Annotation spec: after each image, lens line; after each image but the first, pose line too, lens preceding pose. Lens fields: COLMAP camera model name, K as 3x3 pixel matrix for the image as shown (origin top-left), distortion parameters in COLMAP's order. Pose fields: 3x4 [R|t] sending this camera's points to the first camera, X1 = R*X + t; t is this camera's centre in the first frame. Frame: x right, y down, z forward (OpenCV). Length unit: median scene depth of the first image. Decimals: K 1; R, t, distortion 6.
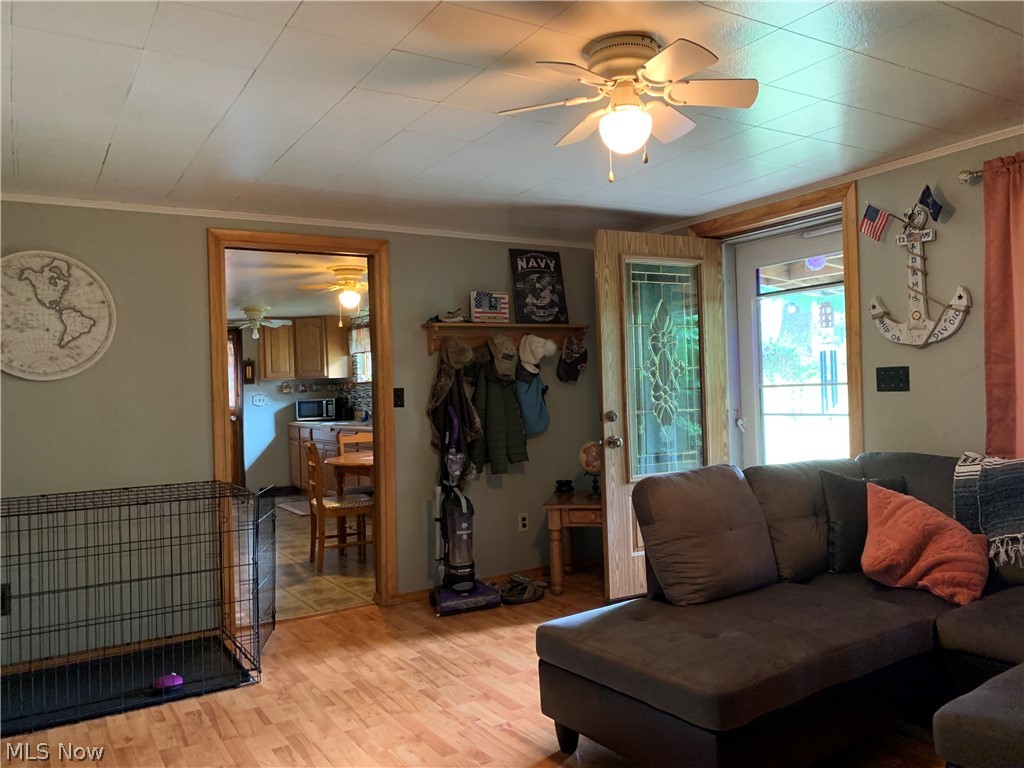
lens RADIAL K [[792.3, 0, 515.2], [0, 792.3, 381.8], [0, 0, 1]] dist [0.041132, -0.035017]
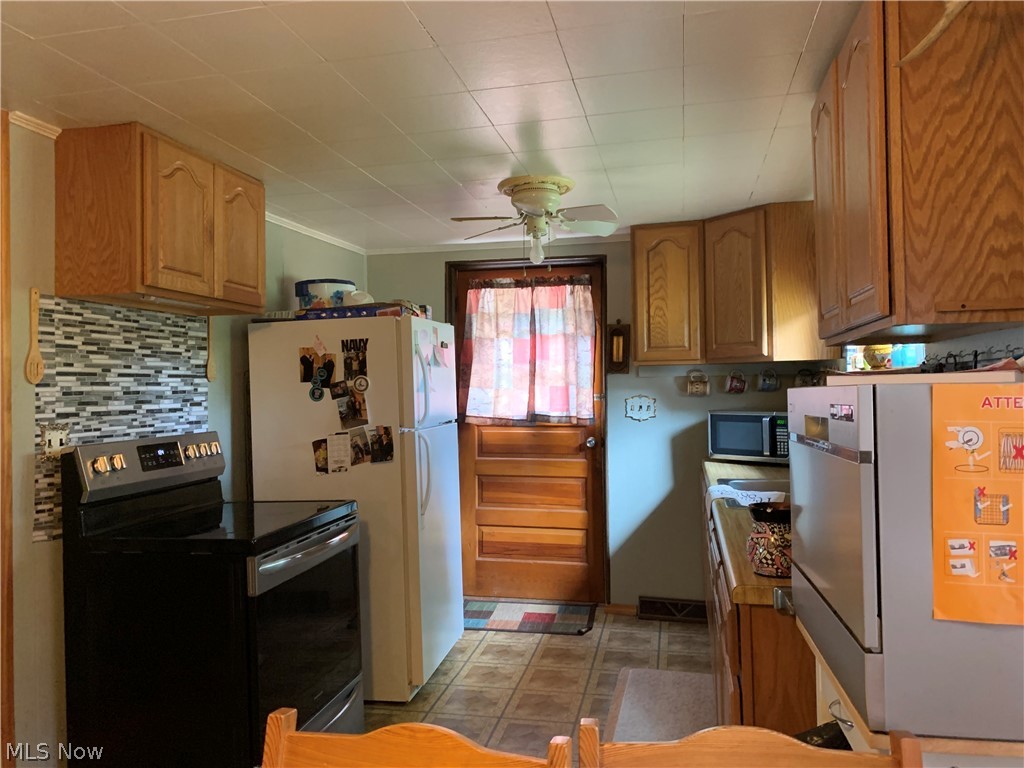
lens RADIAL K [[792.3, 0, 515.2], [0, 792.3, 381.8], [0, 0, 1]] dist [0.041132, -0.035017]
pose [[0.721276, 0.019892, -0.692362, -0.049761], [-0.001700, 0.999635, 0.026949, -0.004836], [0.692646, -0.018261, 0.721047, 0.613927]]
